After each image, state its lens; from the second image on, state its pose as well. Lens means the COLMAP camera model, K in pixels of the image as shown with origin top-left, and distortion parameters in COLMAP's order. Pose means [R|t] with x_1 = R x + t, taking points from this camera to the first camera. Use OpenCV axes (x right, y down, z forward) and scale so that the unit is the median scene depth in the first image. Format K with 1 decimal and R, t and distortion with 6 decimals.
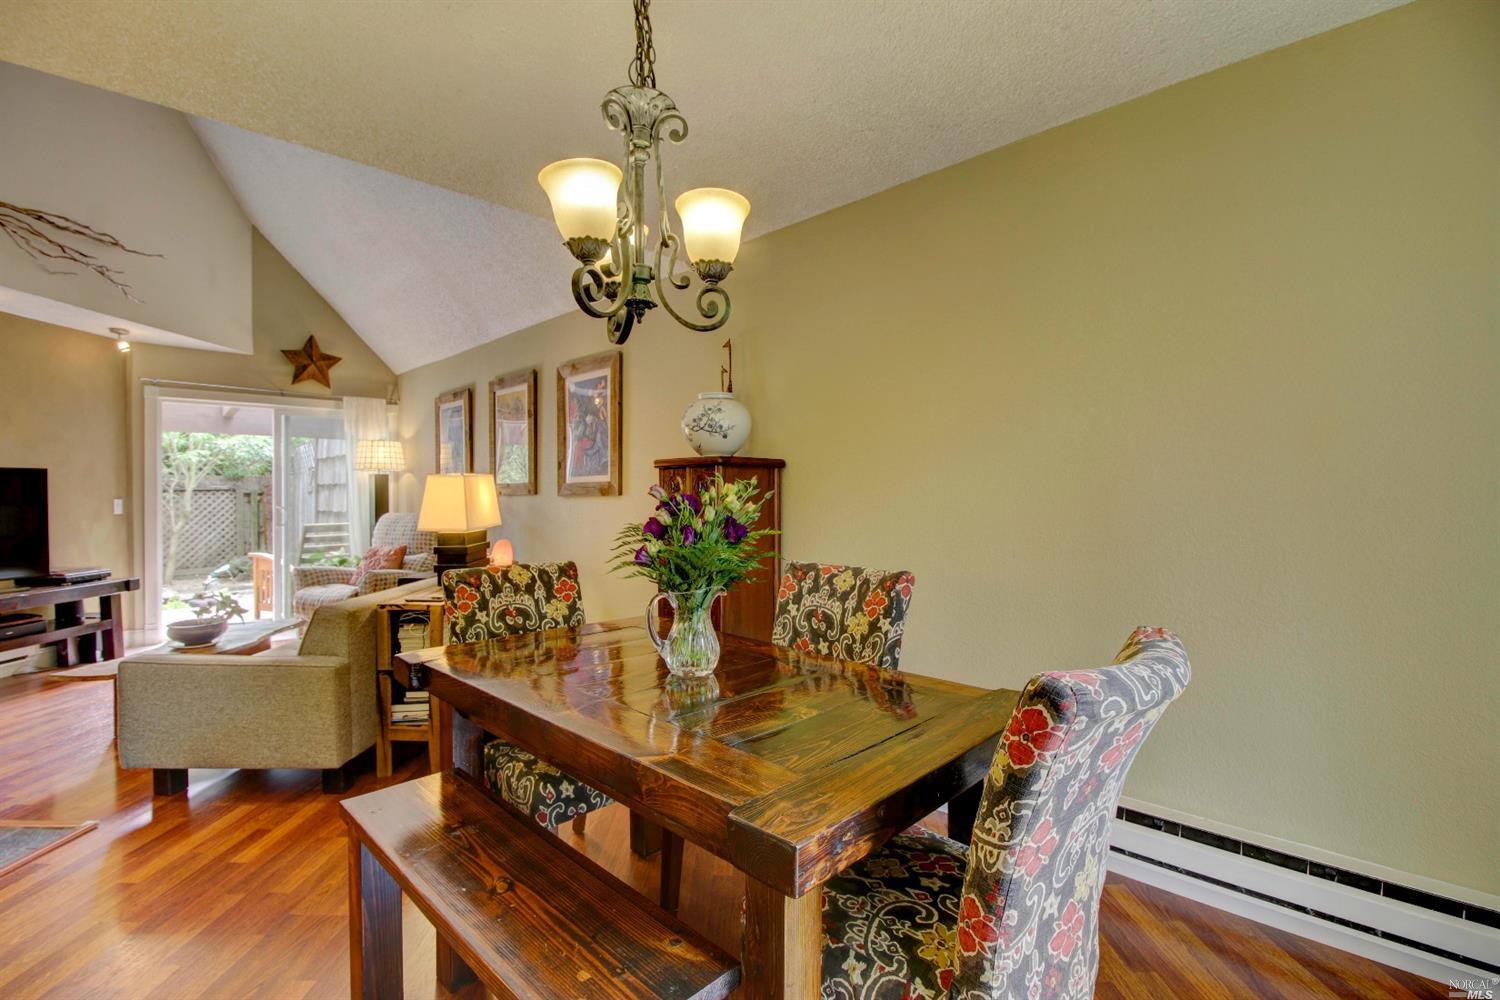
lens RADIAL K [[688.7, 0, 751.5], [0, 688.7, 491.2], [0, 0, 1]] dist [-0.002276, -0.011170]
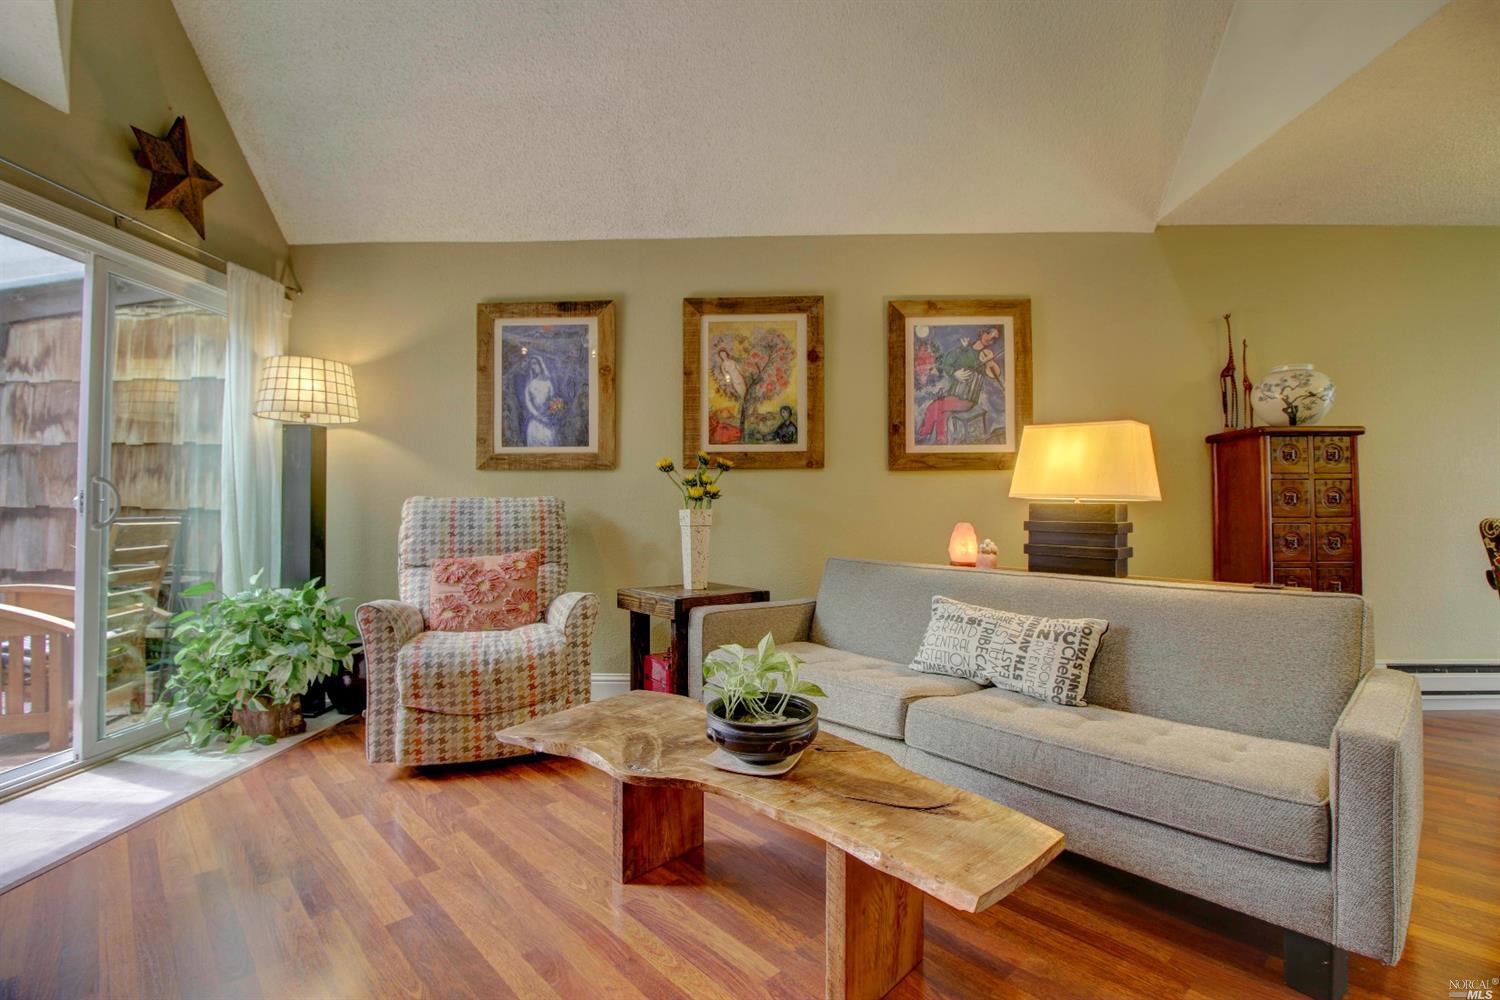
lens RADIAL K [[688.7, 0, 751.2], [0, 688.7, 494.5], [0, 0, 1]] dist [-0.002276, -0.011170]
pose [[0.734182, 0.017403, 0.678730, -0.750130], [-0.005873, 0.999797, -0.019282, 0.040995], [-0.678928, 0.010170, 0.734135, 0.451624]]
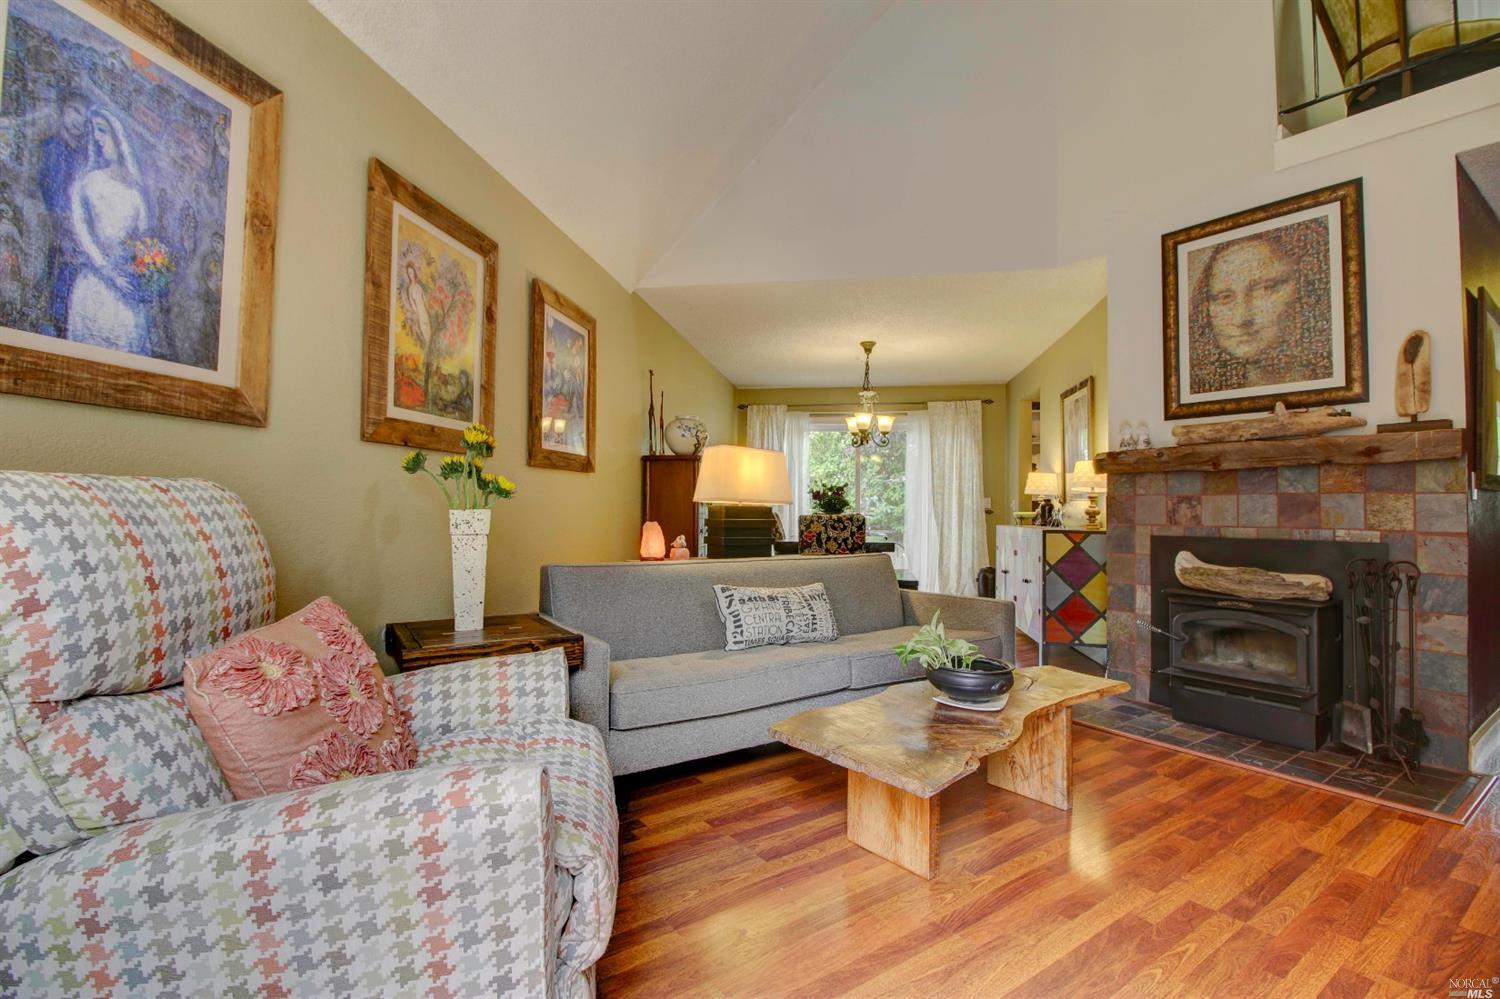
lens RADIAL K [[688.7, 0, 743.8], [0, 688.7, 498.0], [0, 0, 1]] dist [-0.002276, -0.011170]
pose [[-0.569944, 0.010520, 0.821616, -0.795466], [-0.011174, 0.999726, -0.020552, 0.042518], [-0.821607, -0.020894, -0.569671, 1.004811]]
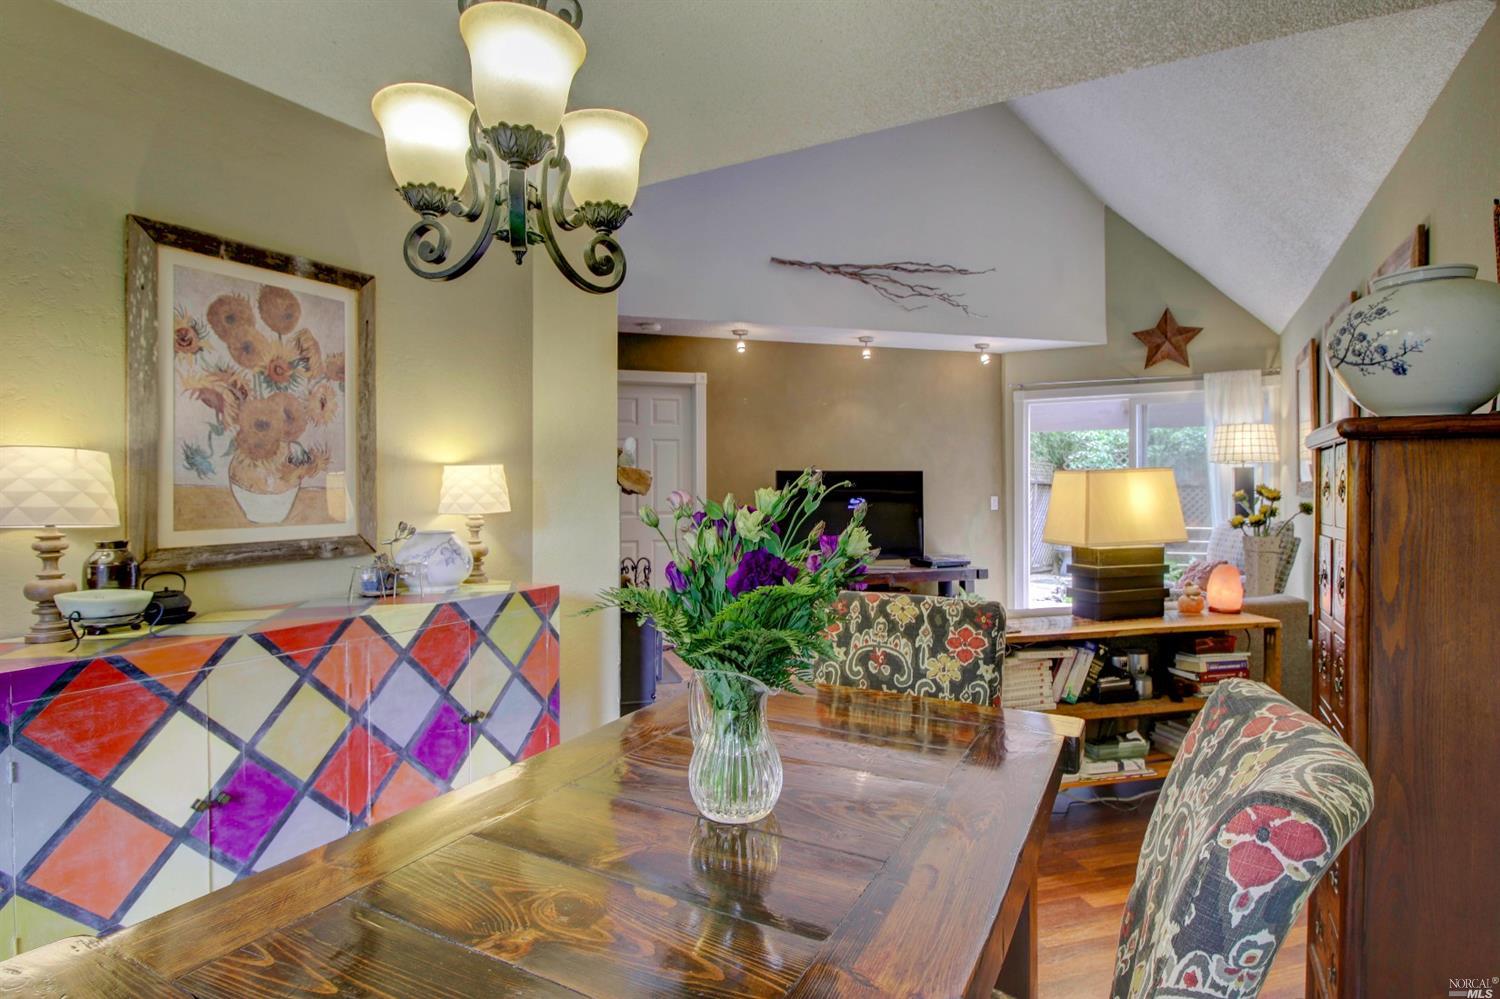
lens RADIAL K [[774.7, 0, 745.5], [0, 774.7, 495.0], [0, 0, 1]] dist [-0.015221, -0.001234]
pose [[0.270878, 0.008100, -0.962579, 0.169627], [0.003102, 0.999952, 0.009287, -0.003686], [0.962609, -0.005501, 0.270840, 0.254821]]
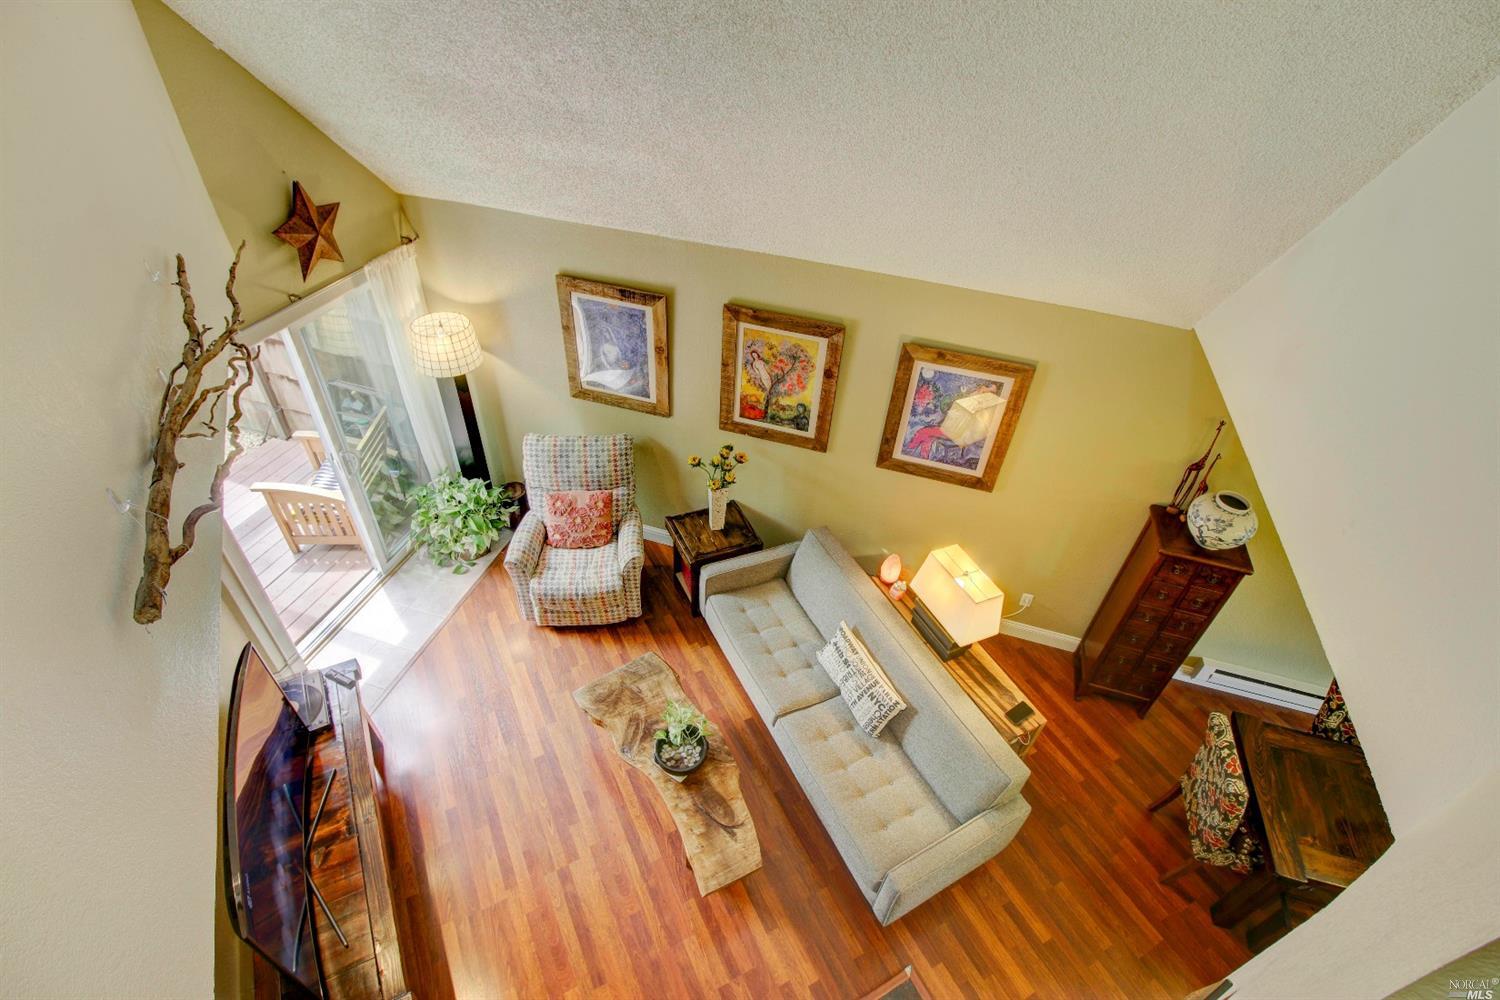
lens RADIAL K [[704.5, 0, 750.1], [0, 704.5, 499.0], [0, 0, 1]] dist [-0.004319, -0.000014]
pose [[0.882601, -0.259764, 0.391839, -0.682171], [-0.063221, 0.760331, 0.646452, -0.474422], [-0.465852, -0.595332, 0.654646, 0.347121]]
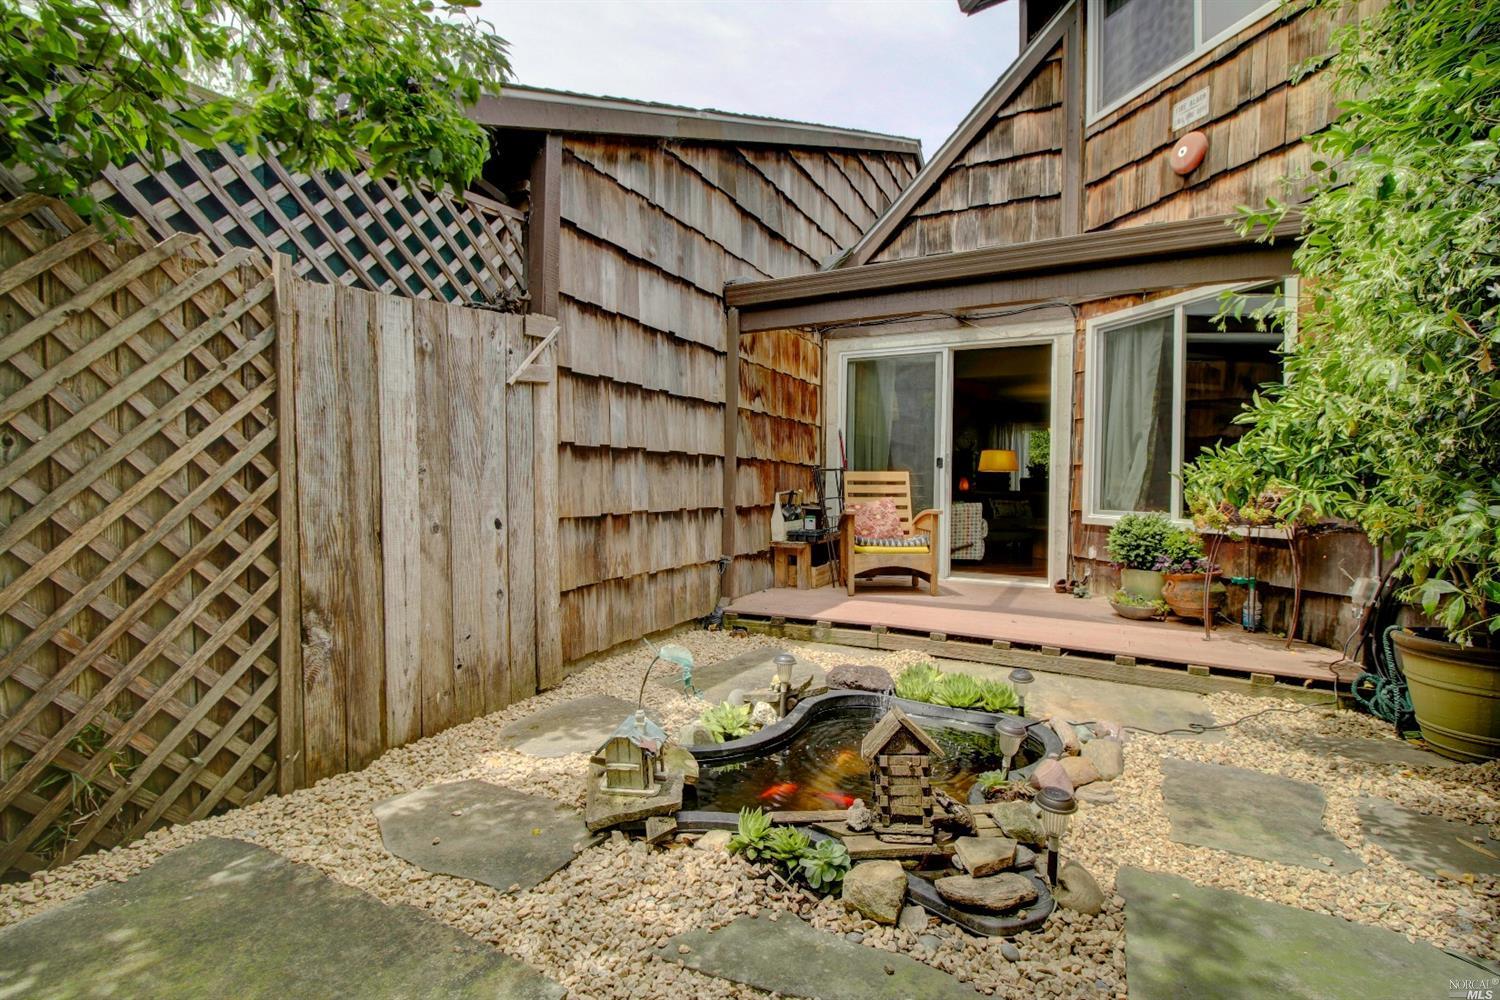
lens RADIAL K [[688.7, 0, 748.5], [0, 688.7, 504.5], [0, 0, 1]] dist [-0.002276, -0.011170]
pose [[-0.301475, -0.025272, 0.953139, -1.682409], [-0.011373, 0.999673, 0.022908, 0.085067], [-0.953406, -0.003934, -0.301664, 1.719643]]
